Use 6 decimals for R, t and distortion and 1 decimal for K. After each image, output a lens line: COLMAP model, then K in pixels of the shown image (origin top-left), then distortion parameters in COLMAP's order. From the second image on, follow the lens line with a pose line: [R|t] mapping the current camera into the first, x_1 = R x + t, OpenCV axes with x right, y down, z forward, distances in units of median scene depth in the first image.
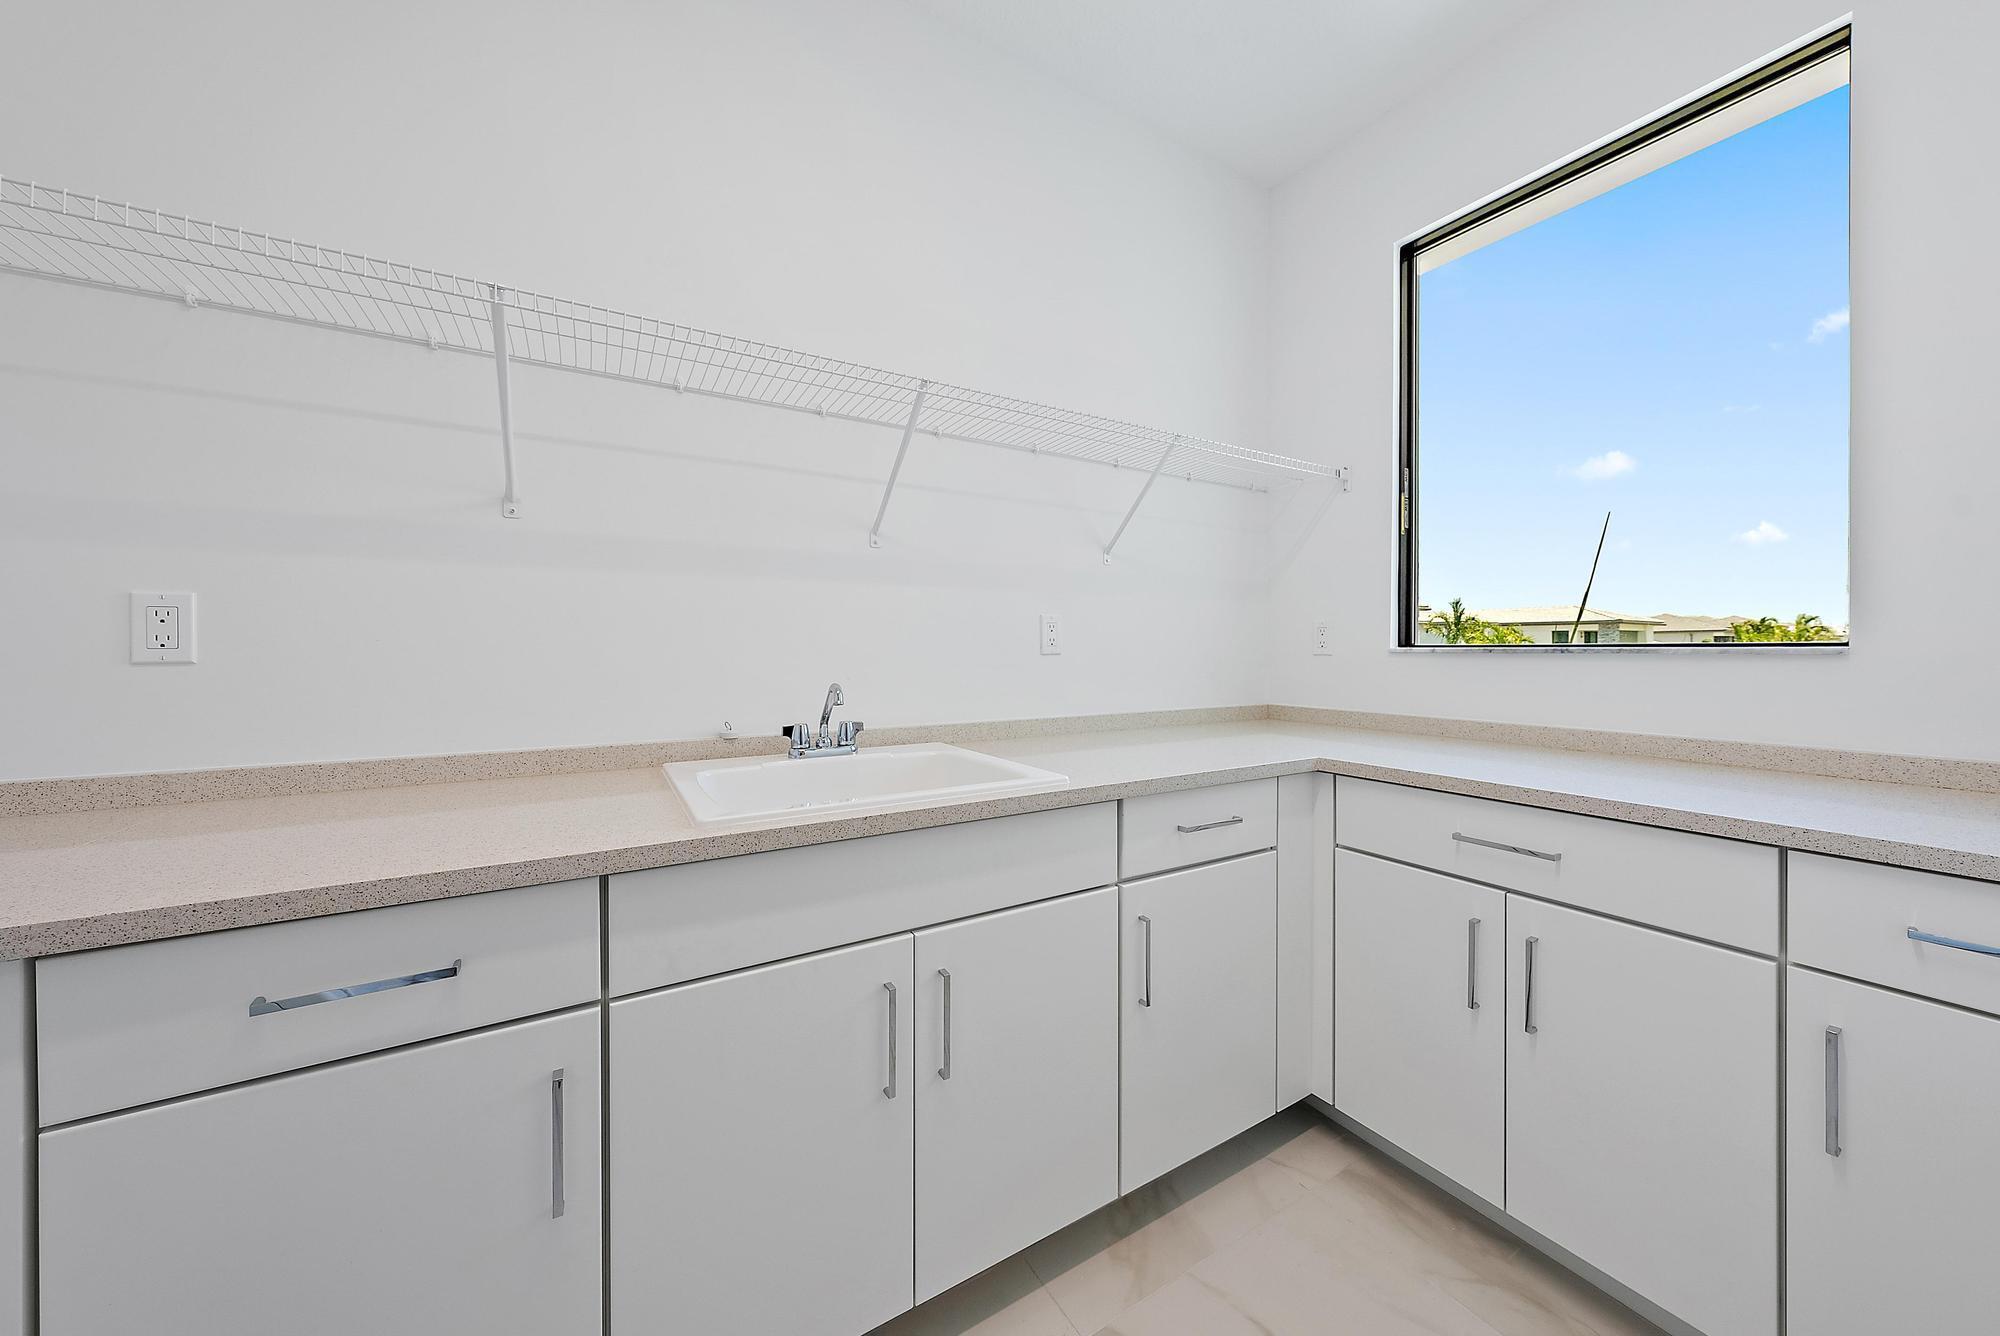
lens RADIAL K [[700.8, 0, 1025.0], [0, 700.8, 645.0], [0, 0, 1]] dist [-0.006418, 0.000424]
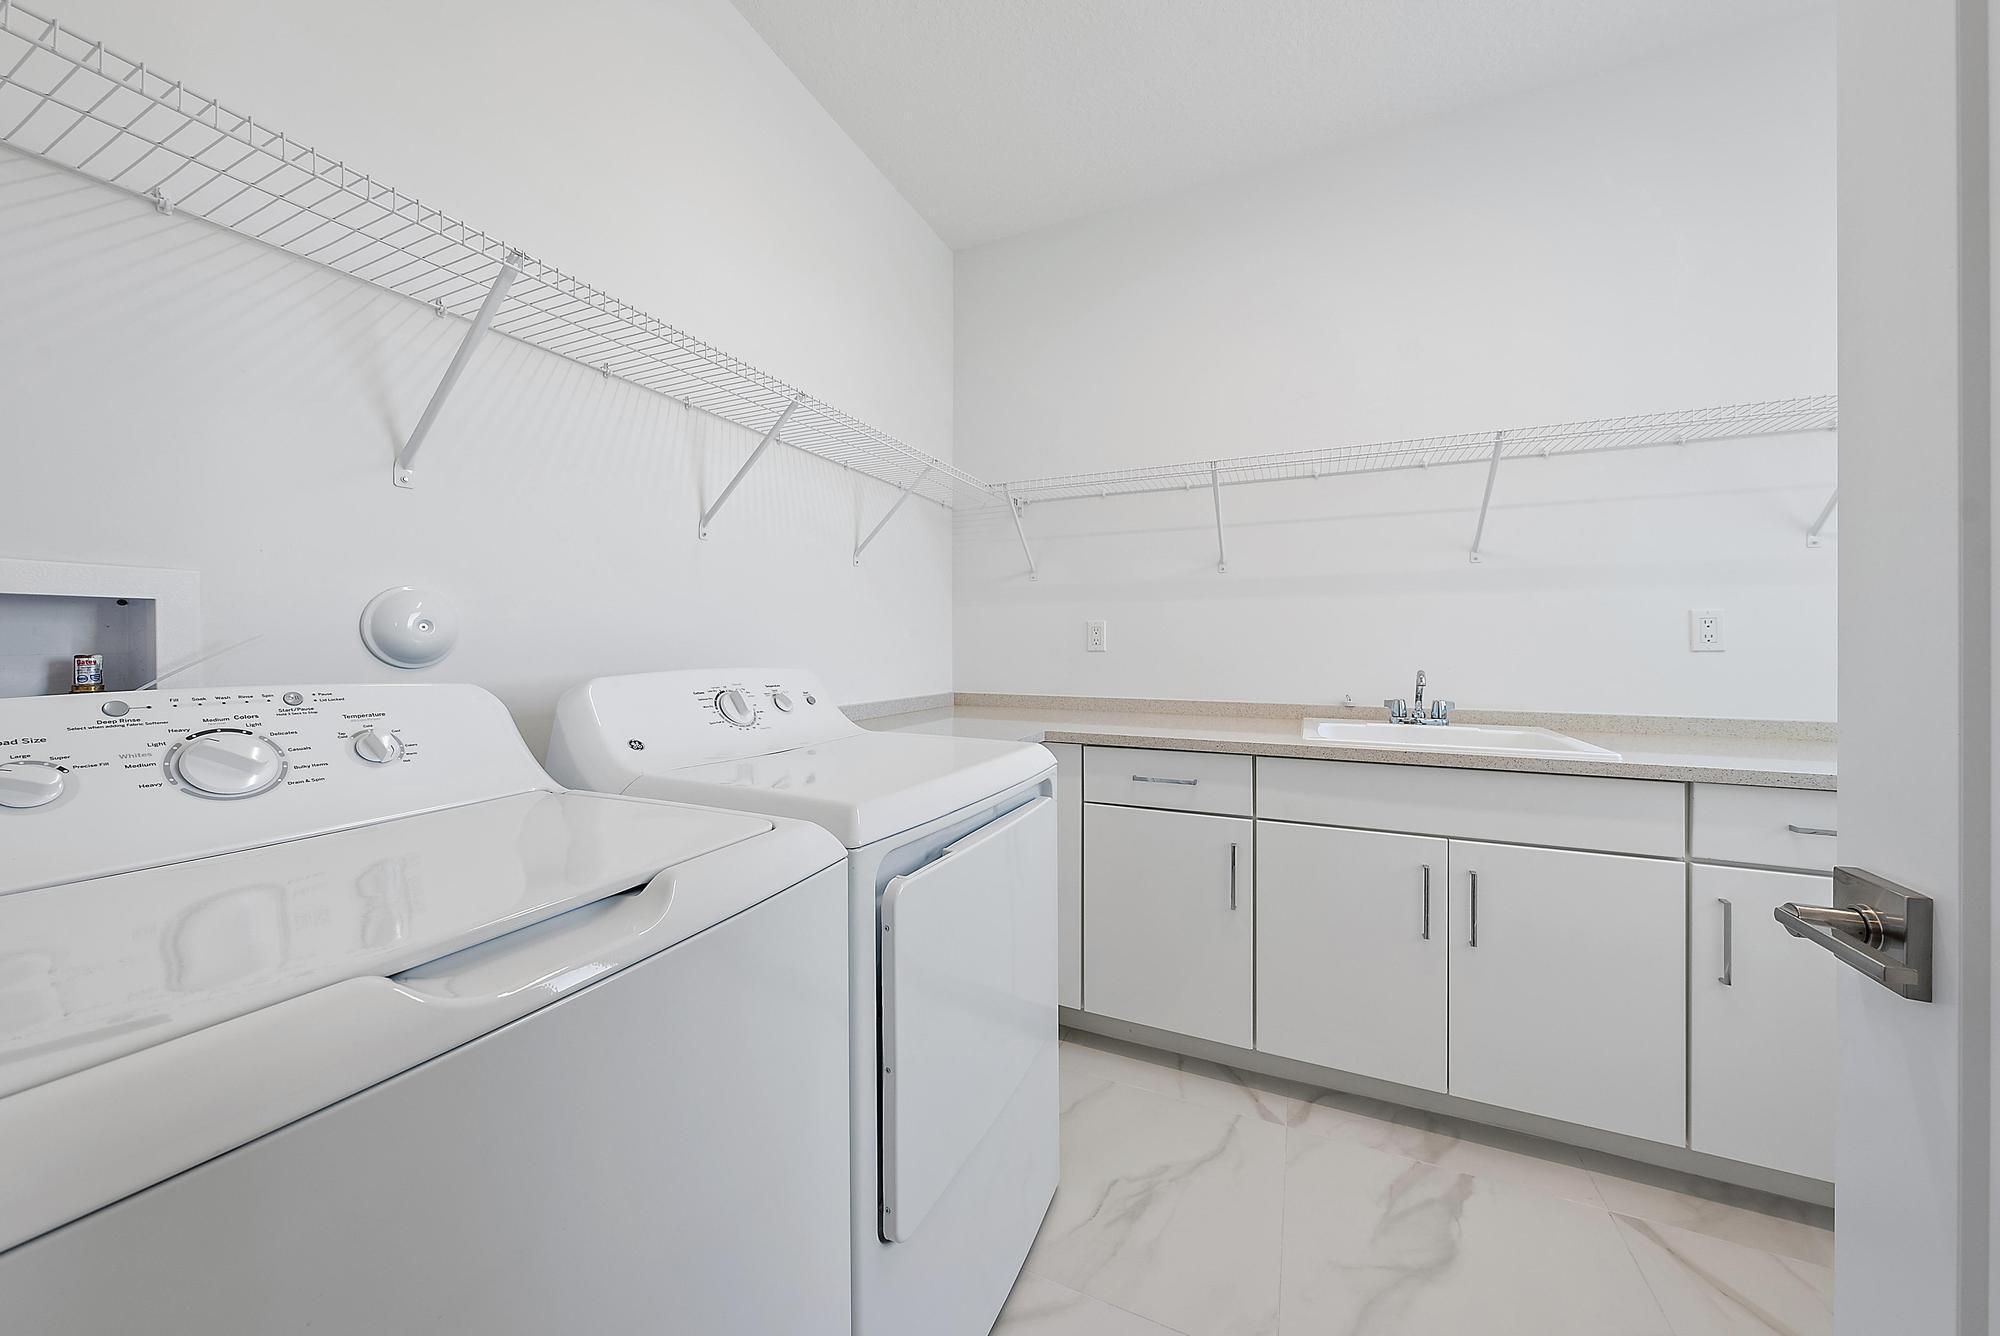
lens RADIAL K [[678.7, 0, 996.7], [0, 678.7, 647.1], [0, 0, 1]] dist [-0.000484, -0.000041]
pose [[0.554610, 0.000882, -0.832110, 0.392440], [0.002866, 0.999991, 0.002970, 0.003193], [0.832105, -0.004032, 0.554603, -0.450783]]
